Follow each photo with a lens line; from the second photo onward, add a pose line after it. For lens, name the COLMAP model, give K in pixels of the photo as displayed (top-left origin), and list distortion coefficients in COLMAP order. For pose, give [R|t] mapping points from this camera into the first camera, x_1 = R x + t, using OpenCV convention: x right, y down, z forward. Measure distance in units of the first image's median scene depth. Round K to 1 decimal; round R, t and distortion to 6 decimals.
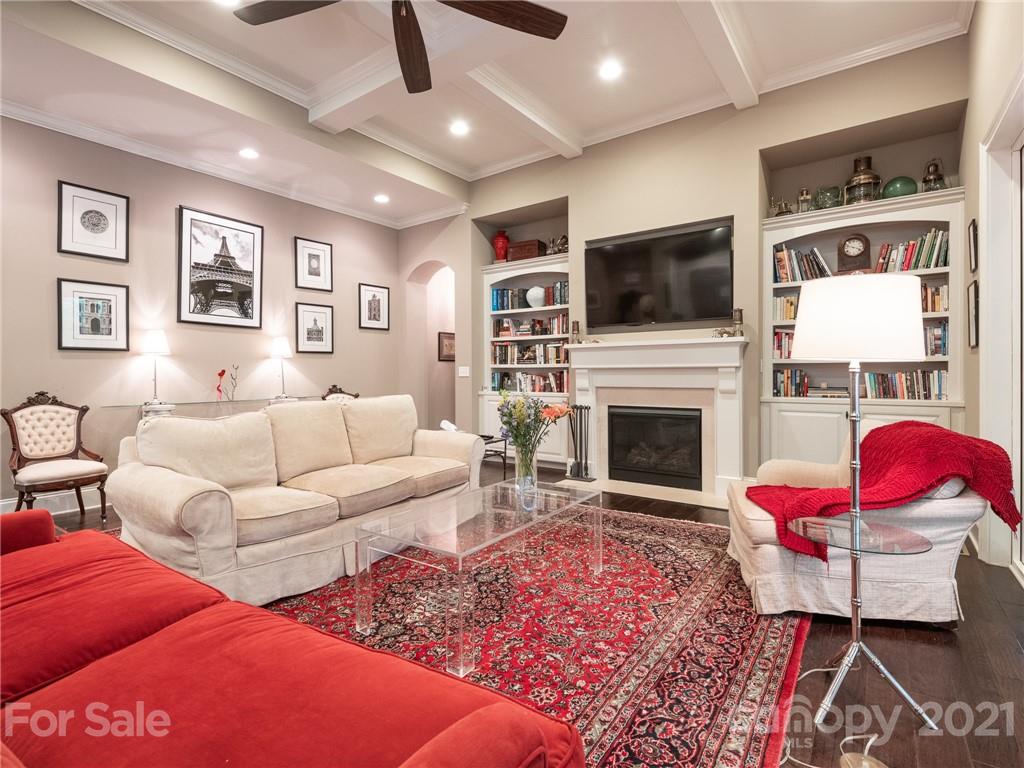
lens RADIAL K [[492.0, 0, 511.3], [0, 492.0, 375.3], [0, 0, 1]] dist [-0.010675, -0.000470]
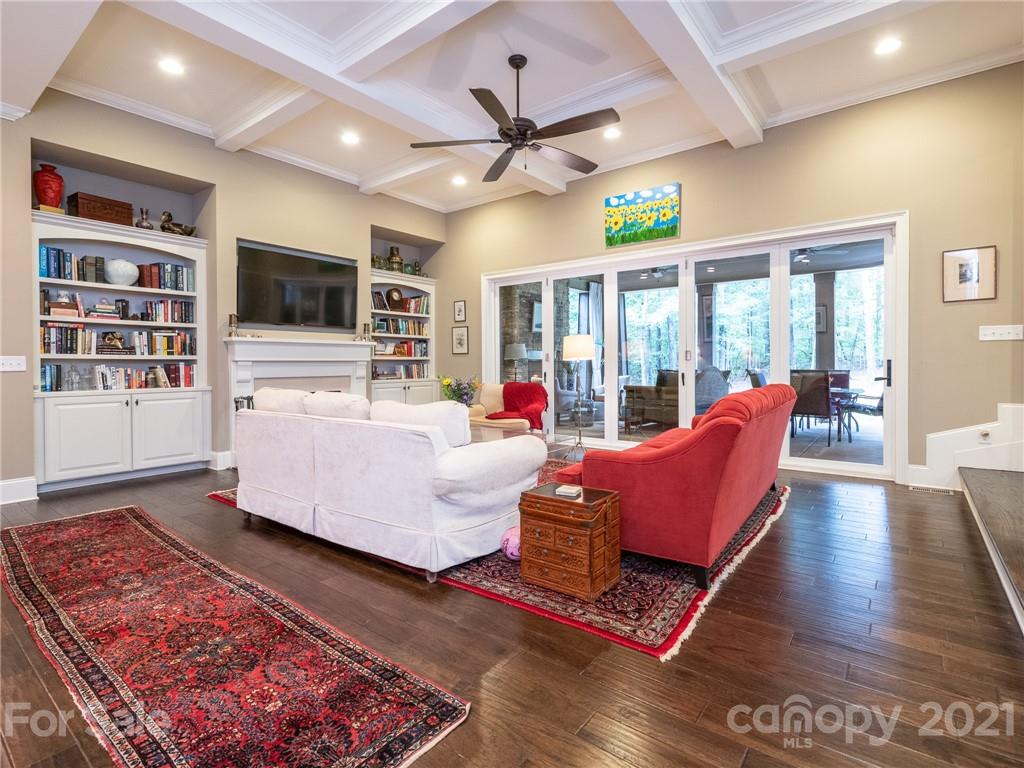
lens RADIAL K [[502.9, 0, 553.6], [0, 502.9, 368.8], [0, 0, 1]] dist [-0.004331, -0.002373]
pose [[-0.006083, -0.003011, 0.999977, -0.909970], [0.012793, 0.999913, 0.003089, 0.007892], [-0.999900, 0.012811, -0.006044, 0.340696]]
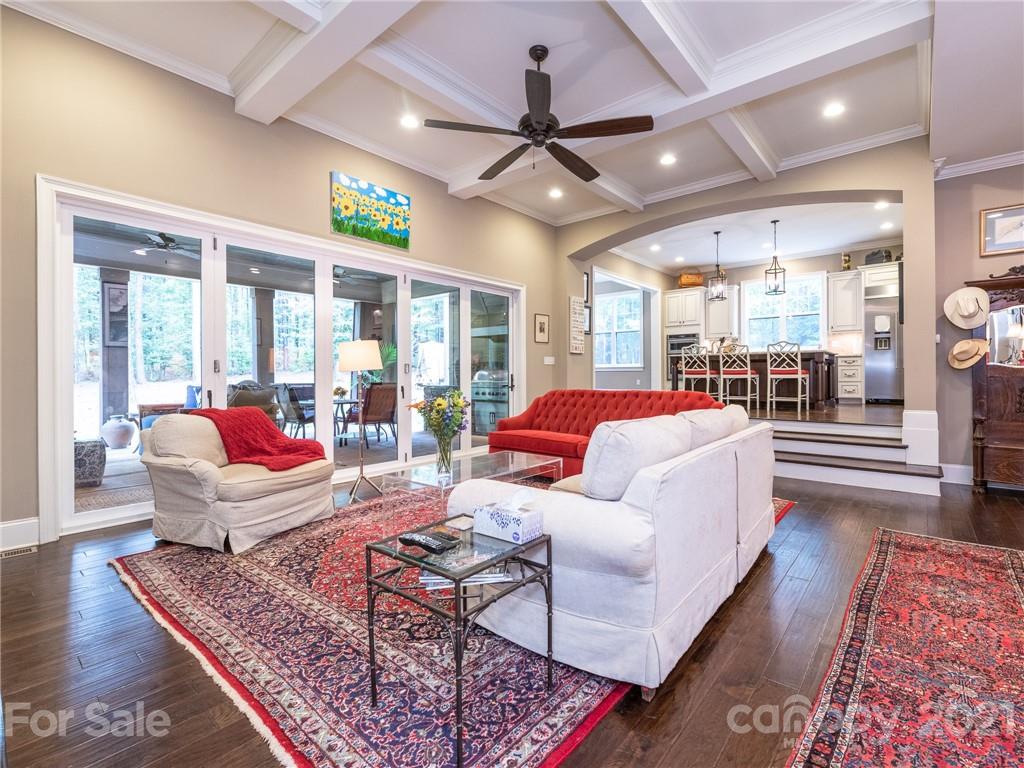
lens RADIAL K [[470.0, 0, 545.5], [0, 470.0, 376.9], [0, 0, 1]] dist [0.008615, -0.005659]
pose [[-0.998786, 0.009759, 0.048281, -0.138213], [0.010222, 0.999904, 0.009358, -0.004280], [-0.048185, 0.009841, -0.998790, 1.098778]]
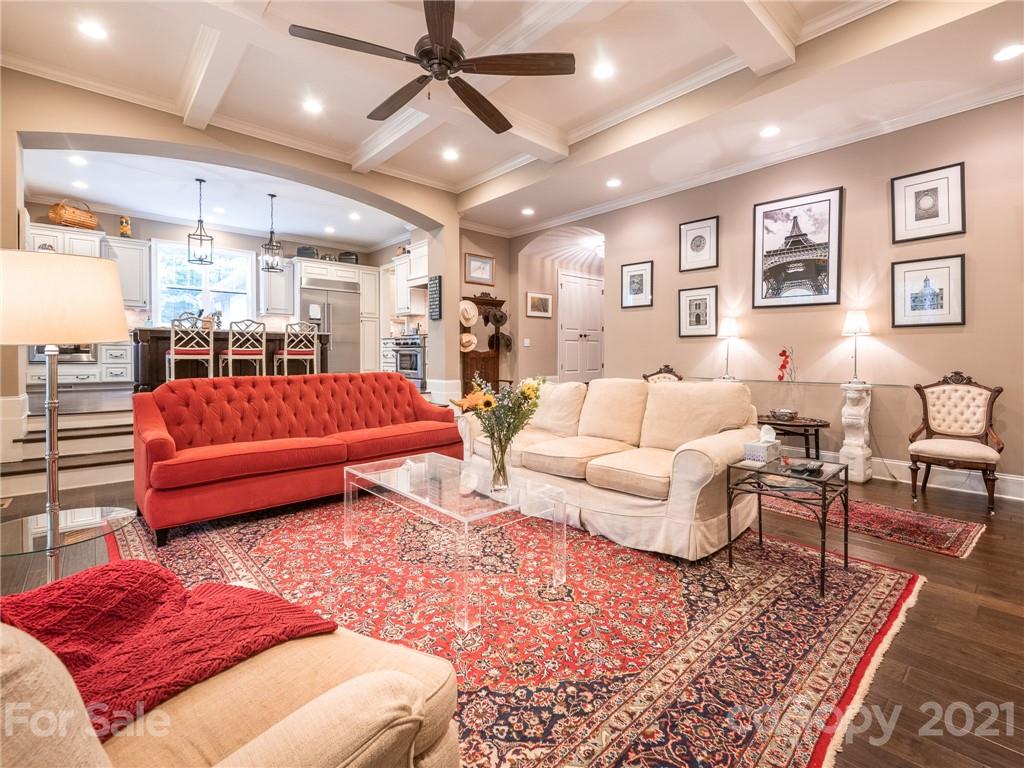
lens RADIAL K [[470.0, 0, 531.8], [0, 470.0, 350.5], [0, 0, 1]] dist [0.008615, -0.005659]
pose [[-0.184394, -0.004698, -0.982841, 0.437283], [-0.006111, 0.999975, -0.003633, -0.003995], [0.982833, 0.005336, -0.184418, 0.633127]]
